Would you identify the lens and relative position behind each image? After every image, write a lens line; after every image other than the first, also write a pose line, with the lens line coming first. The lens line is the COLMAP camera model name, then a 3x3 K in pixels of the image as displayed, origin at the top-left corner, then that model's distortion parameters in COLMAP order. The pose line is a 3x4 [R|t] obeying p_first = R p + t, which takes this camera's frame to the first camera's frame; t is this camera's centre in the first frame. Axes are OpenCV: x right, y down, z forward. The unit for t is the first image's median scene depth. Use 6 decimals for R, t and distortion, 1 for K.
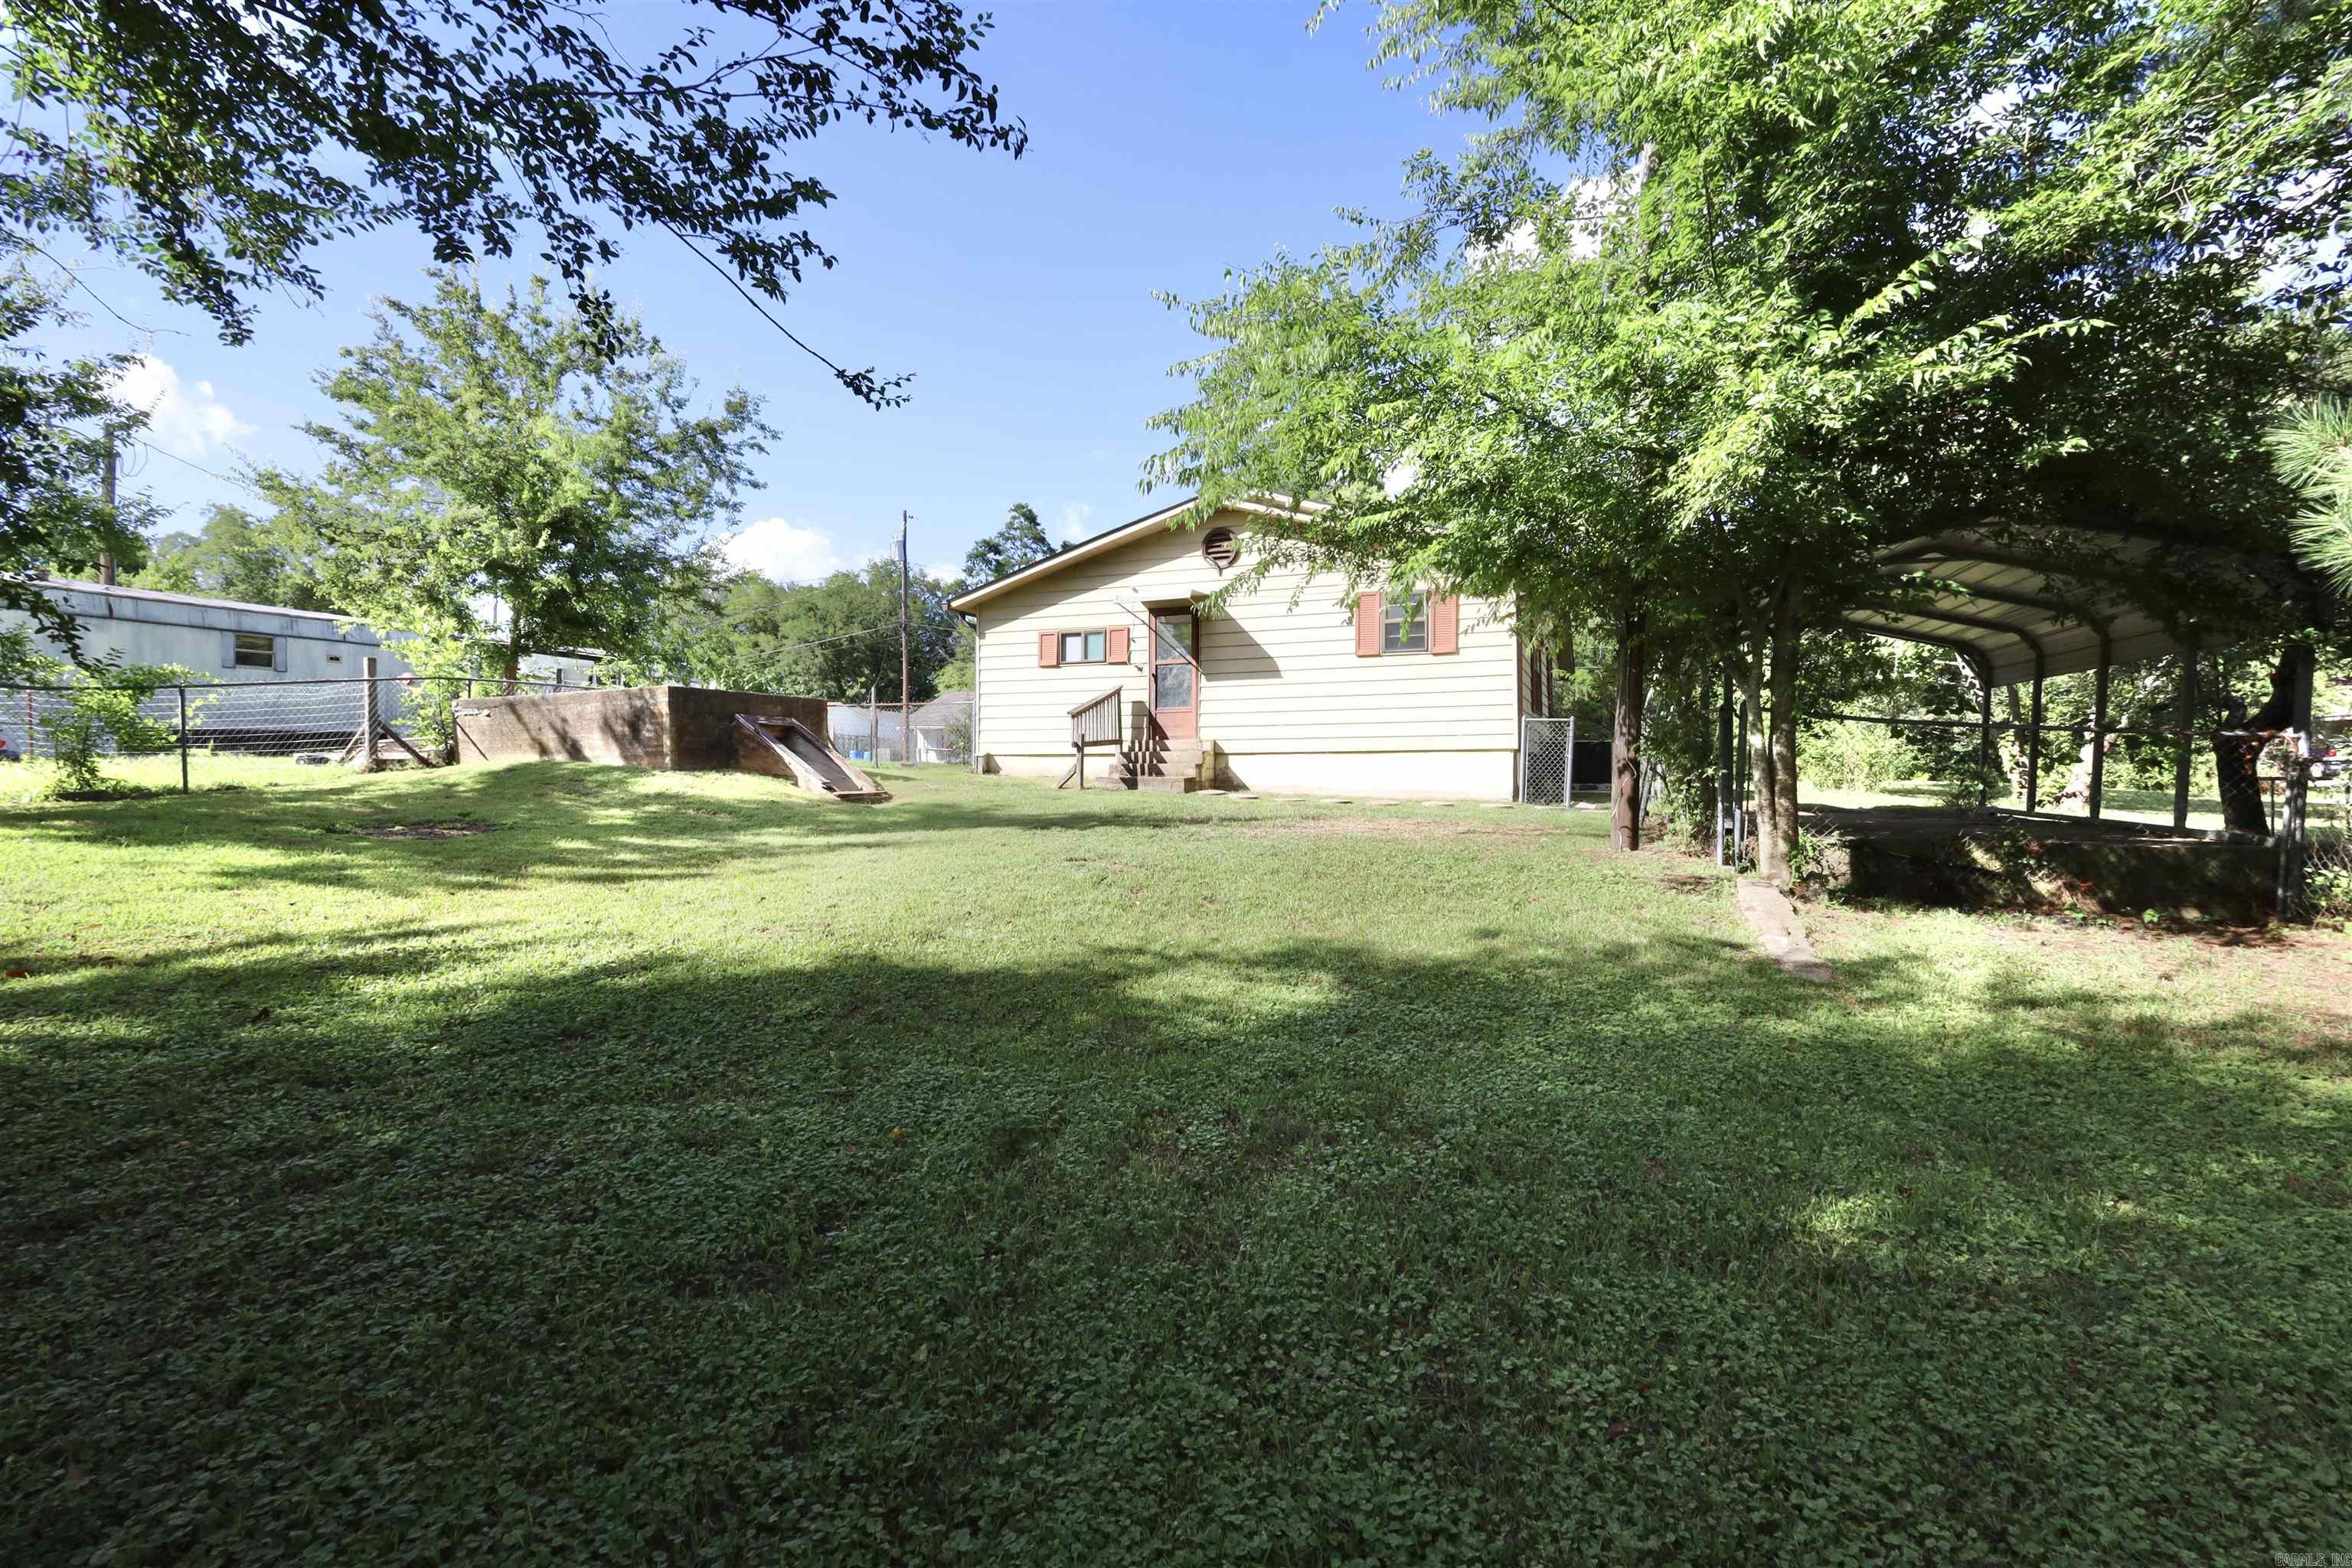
lens RADIAL K [[1123.4, 0, 1163.1], [0, 1123.4, 786.1], [0, 0, 1]] dist [0.000714, 0.001042]
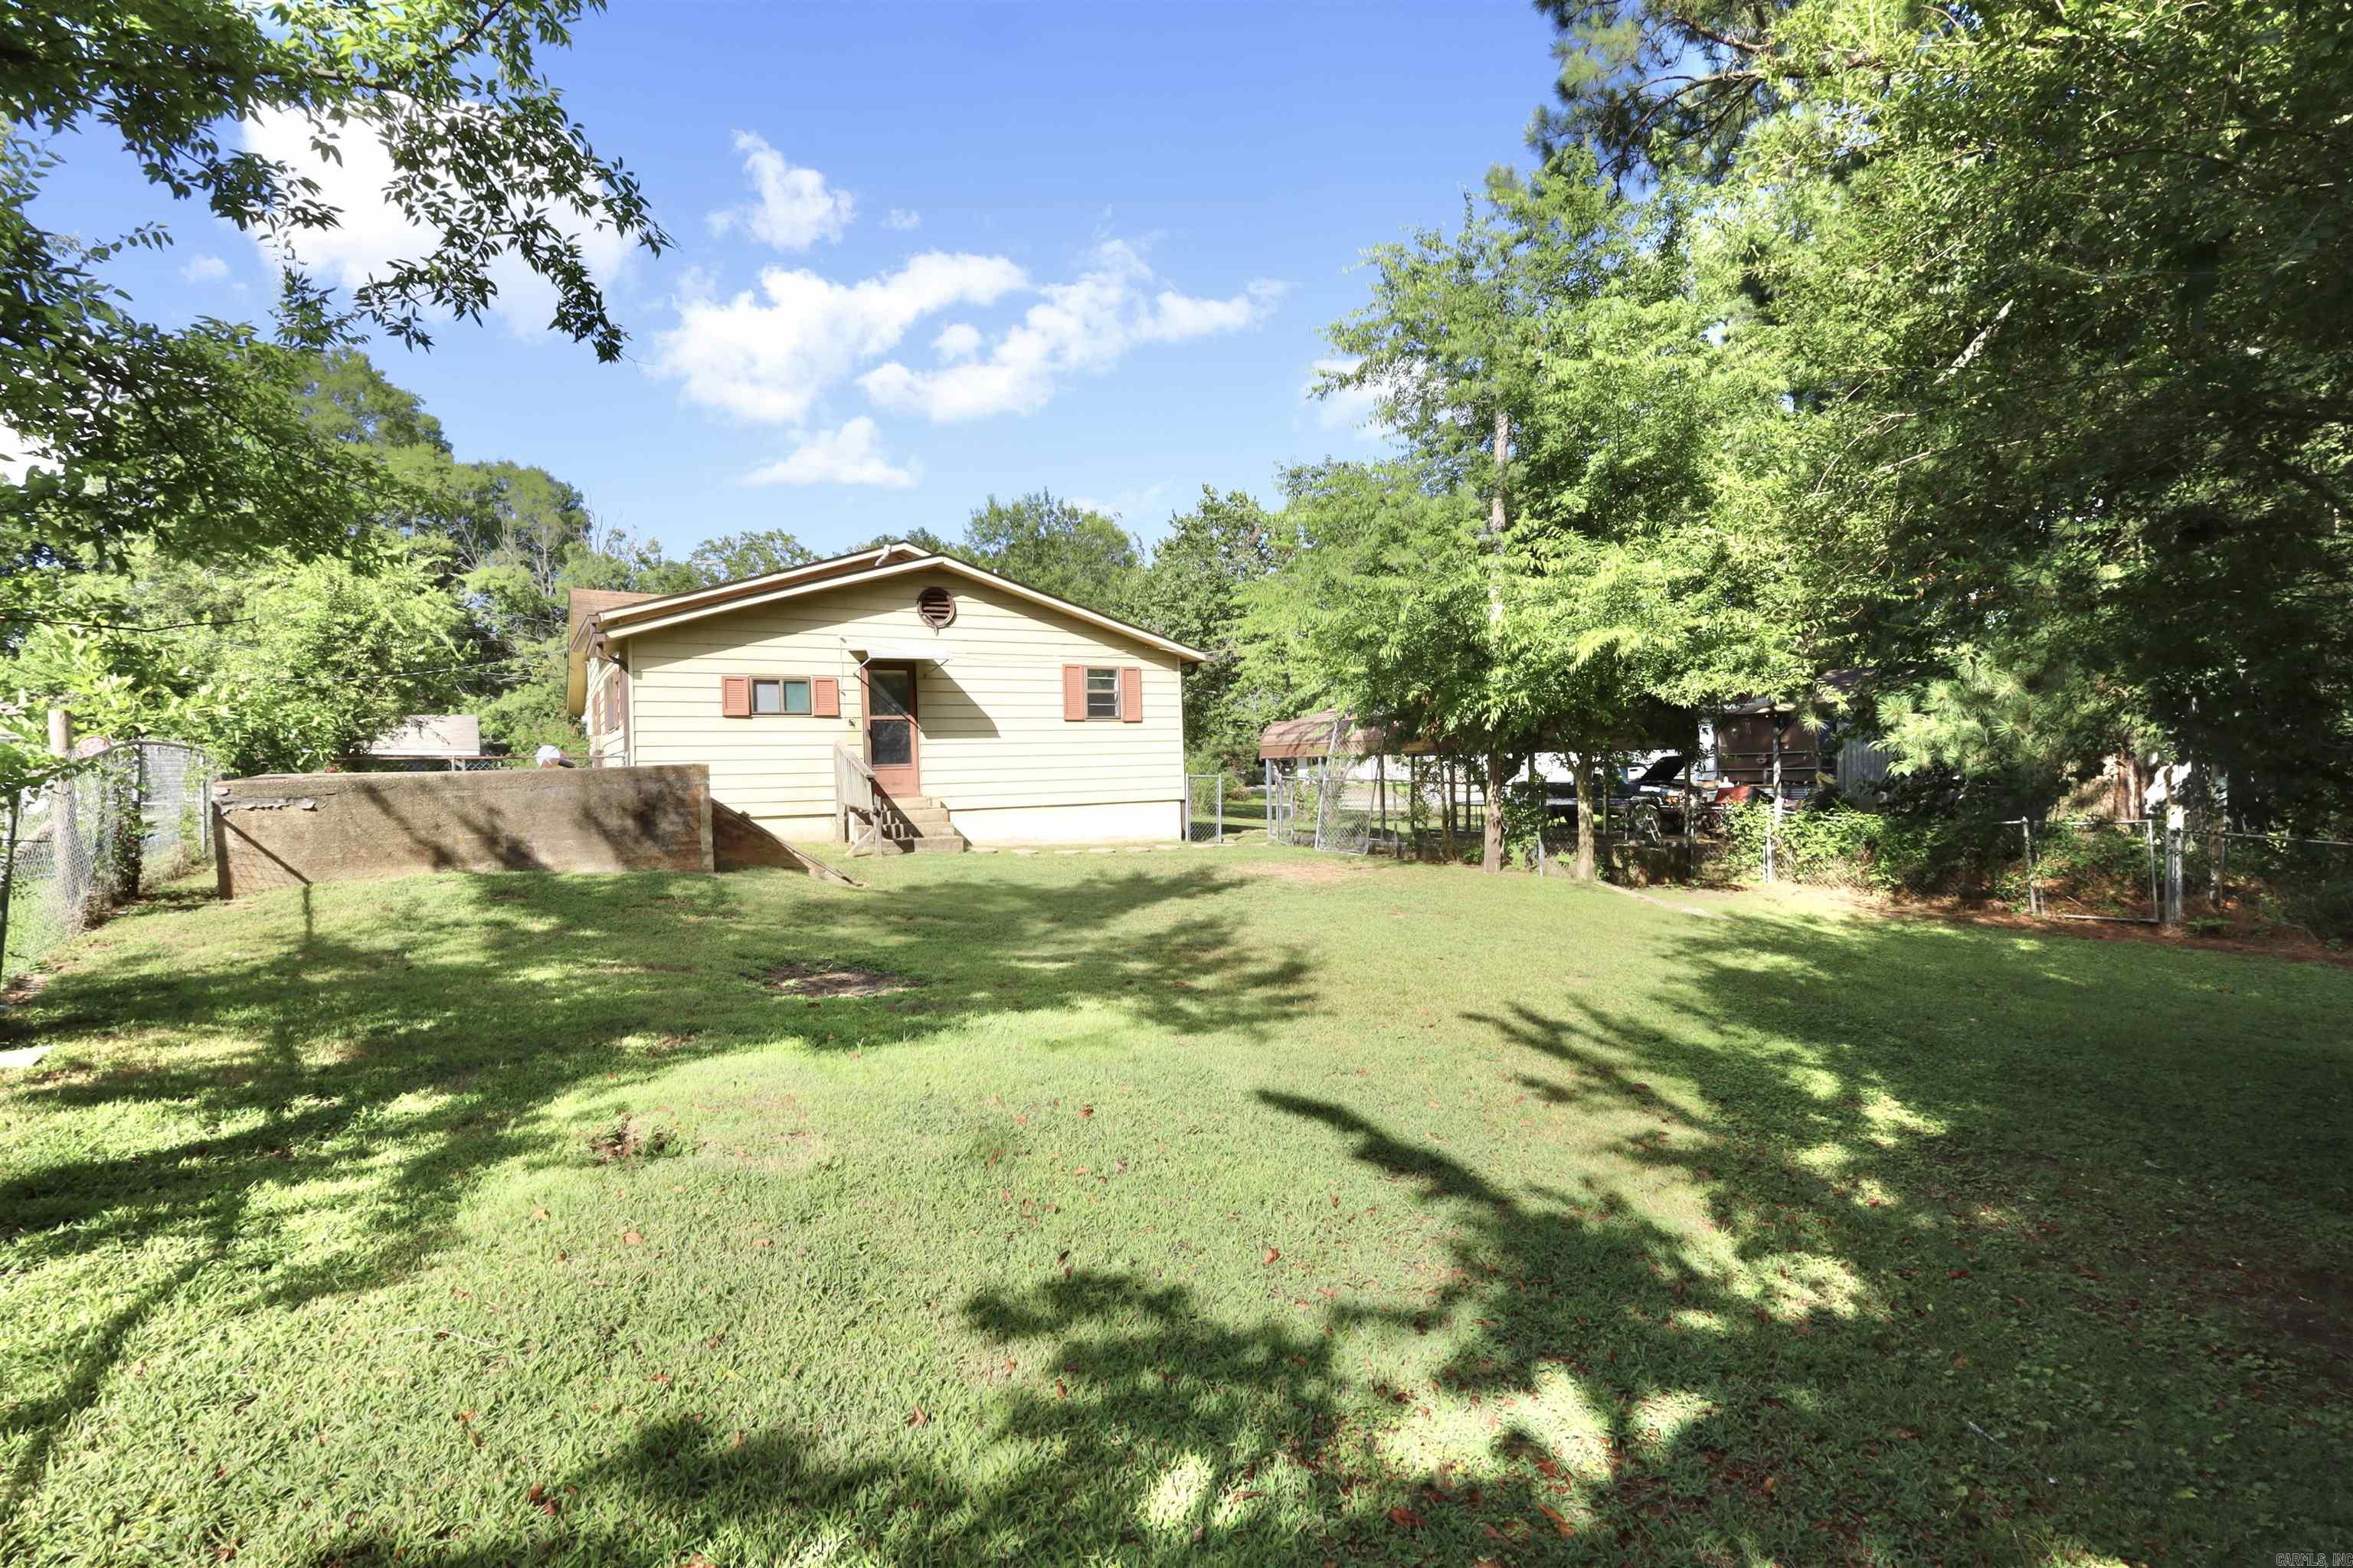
lens RADIAL K [[1124.0, 0, 1163.6], [0, 1124.0, 786.1], [0, 0, 1]] dist [0.000714, 0.001042]
pose [[0.598708, -0.023784, 0.800614, -0.647491], [0.032444, 0.999459, 0.005428, -0.050708], [-0.800310, 0.022725, 0.599155, 0.237065]]
